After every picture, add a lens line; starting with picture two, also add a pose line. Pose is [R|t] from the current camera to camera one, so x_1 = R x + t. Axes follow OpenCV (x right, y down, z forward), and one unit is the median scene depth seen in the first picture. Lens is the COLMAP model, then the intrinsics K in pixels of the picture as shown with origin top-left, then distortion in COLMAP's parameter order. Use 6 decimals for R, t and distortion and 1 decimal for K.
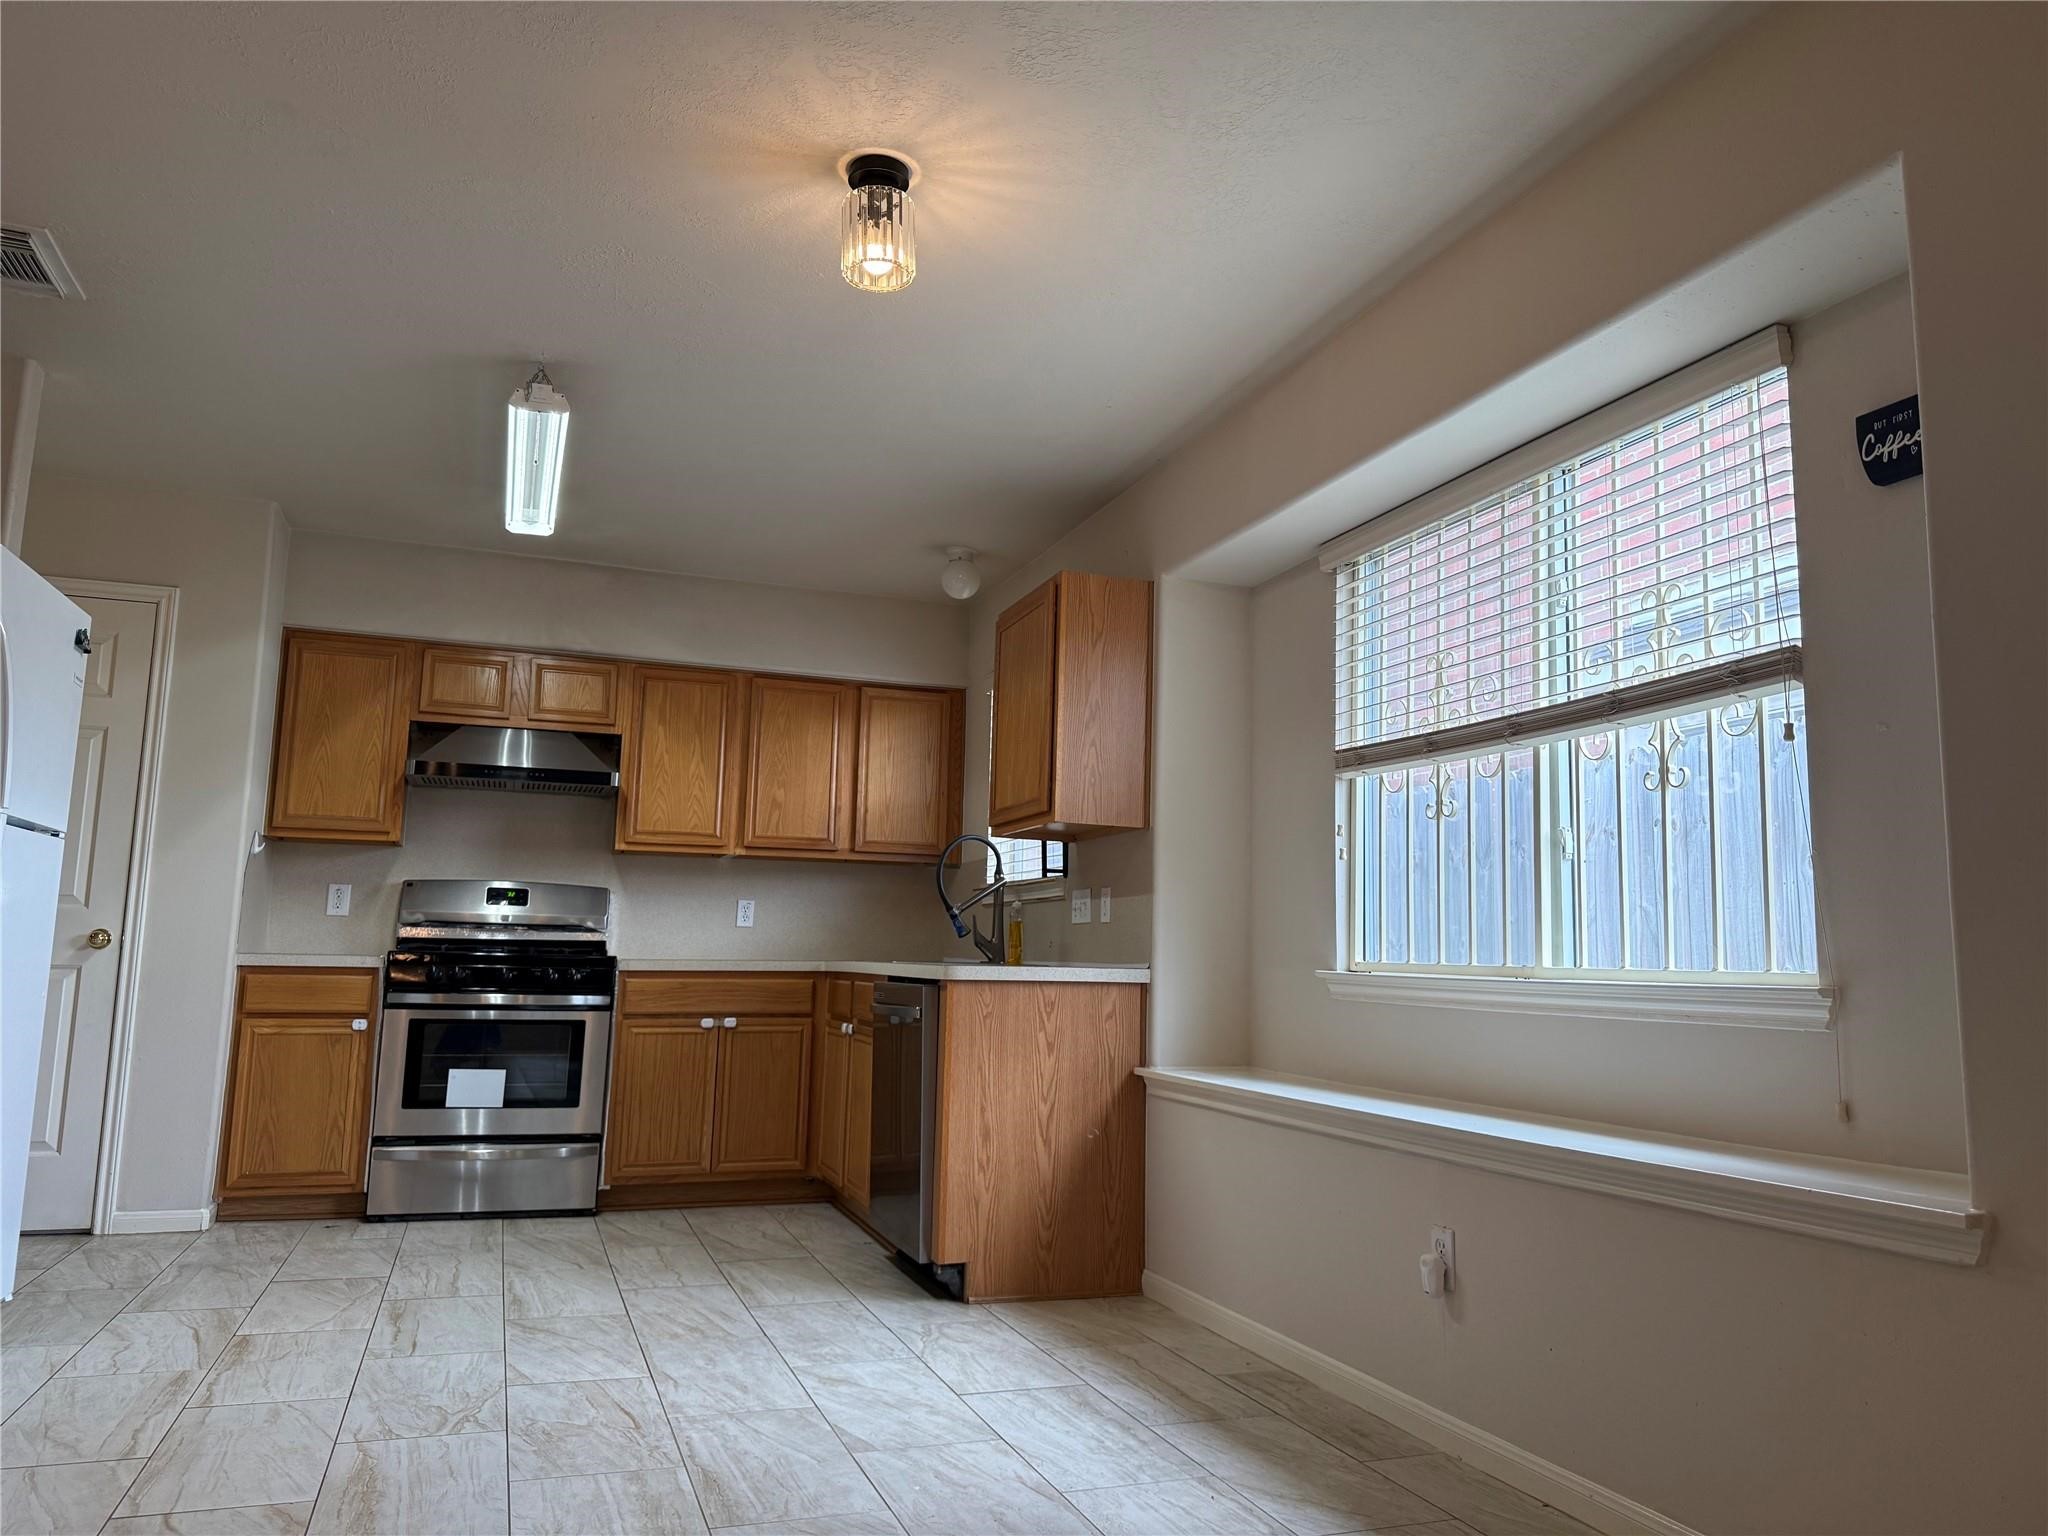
lens RADIAL K [[1453.6, 0, 1021.2], [0, 1453.6, 740.8], [0, 0, 1]] dist [0.070213, -0.102915]
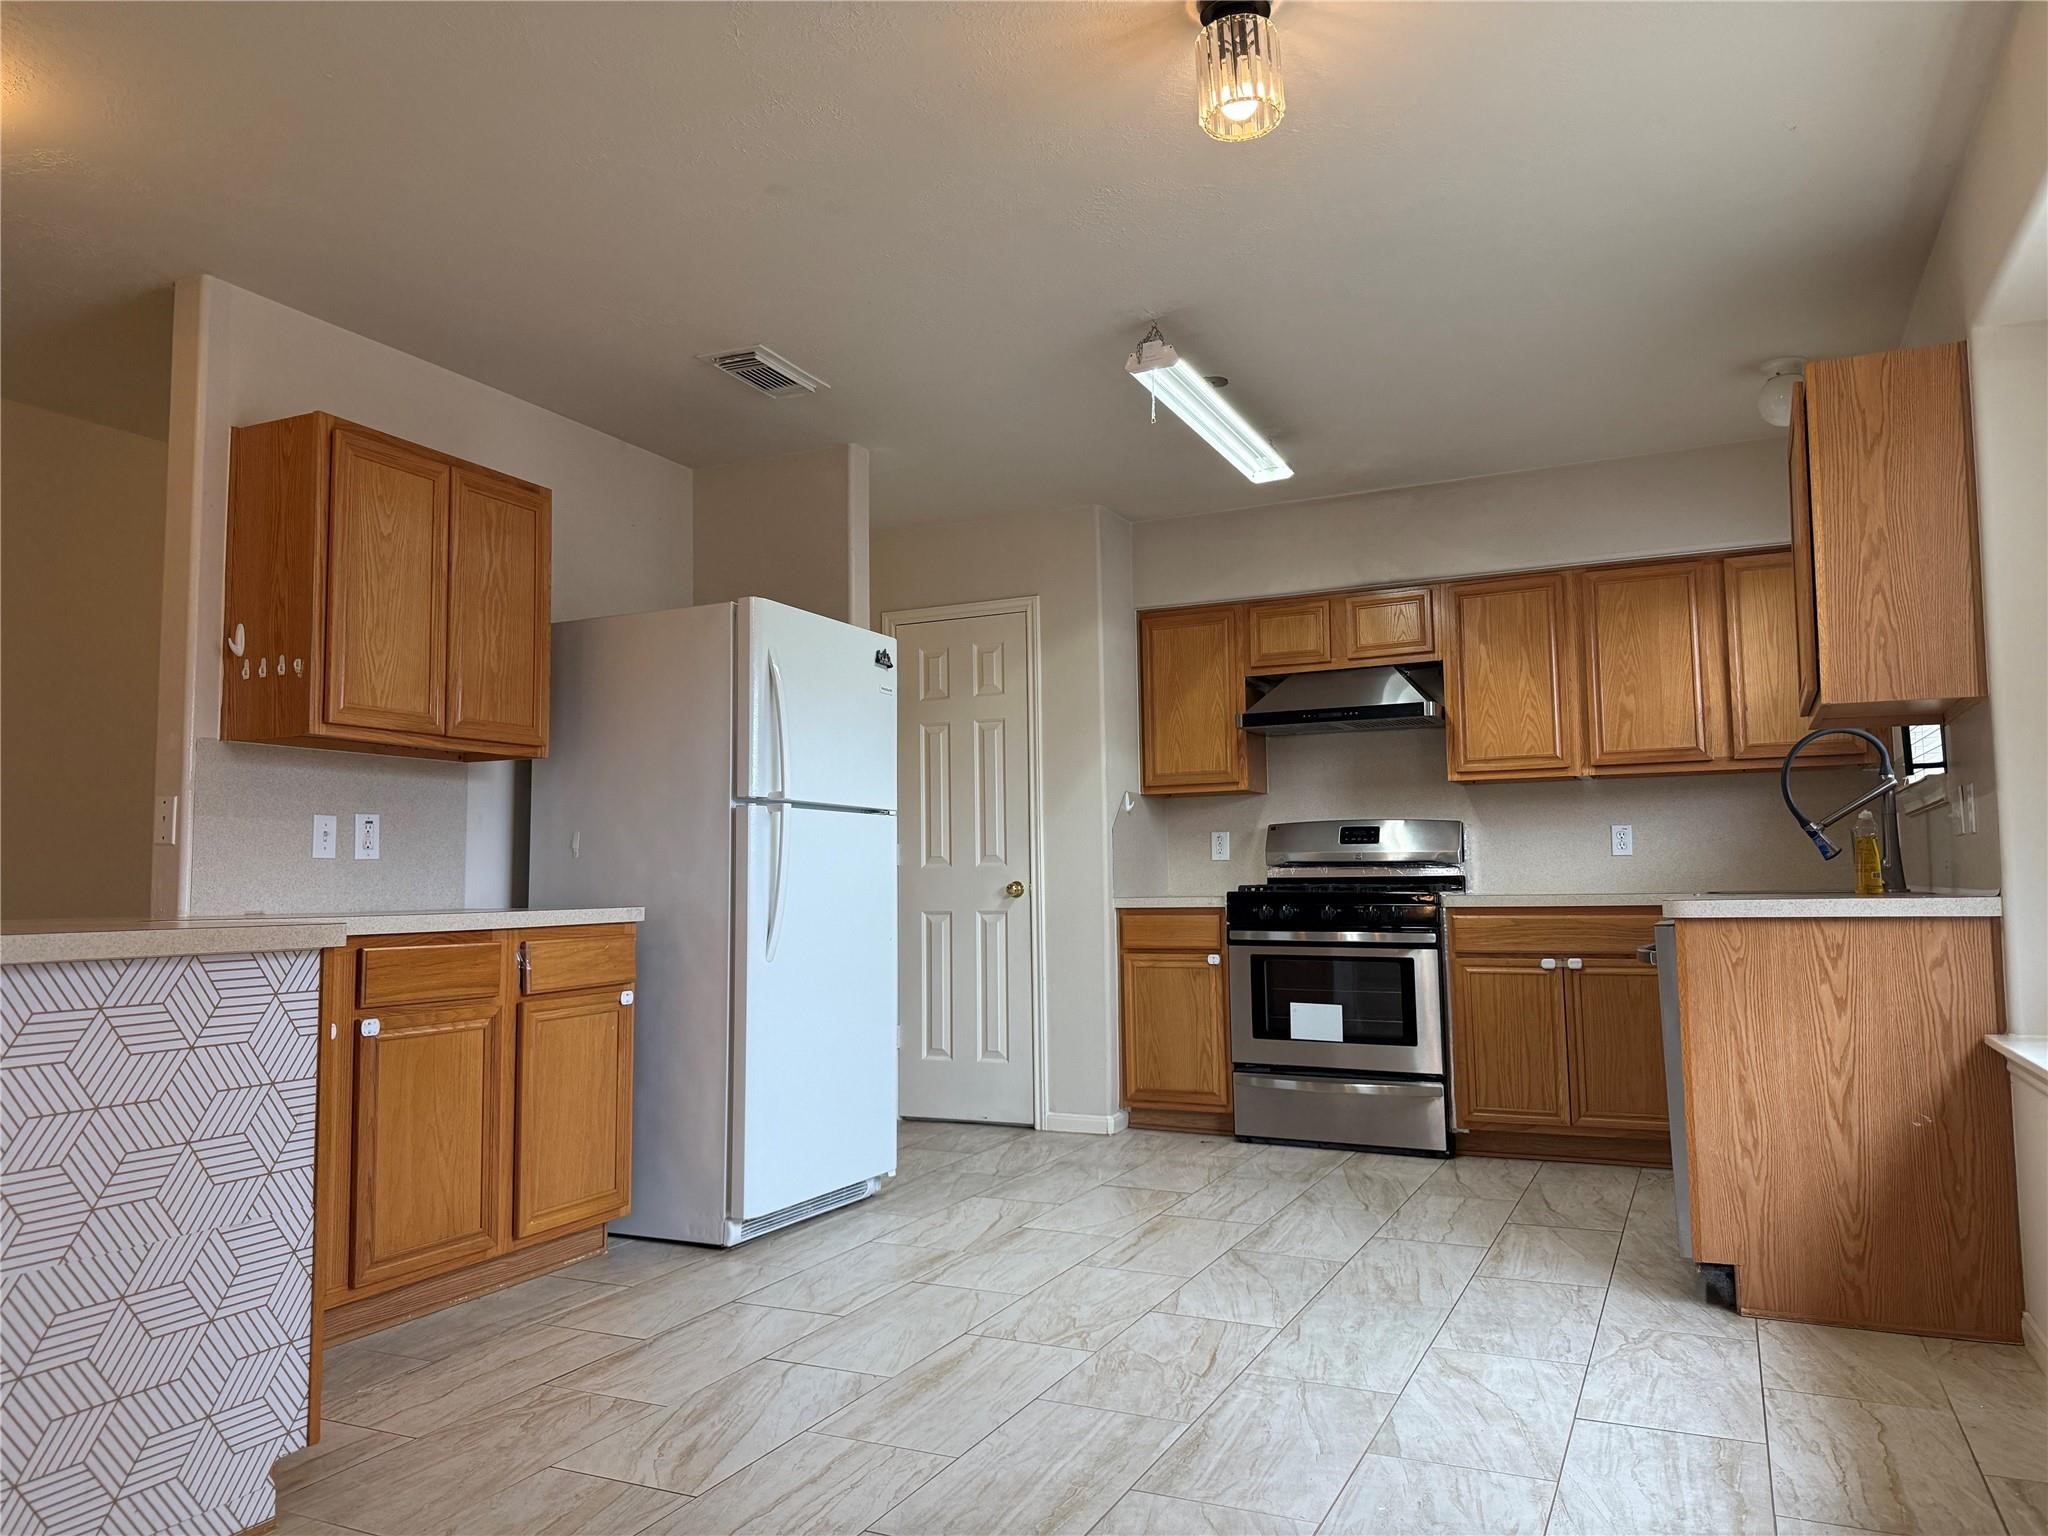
lens RADIAL K [[1453.6, 0, 1013.3], [0, 1453.6, 770.9], [0, 0, 1]] dist [0.070213, -0.102915]
pose [[0.688096, -0.087492, -0.720325, 0.241275], [0.136879, 0.990533, 0.010443, 0.021402], [0.712592, -0.105784, 0.693558, 0.155947]]
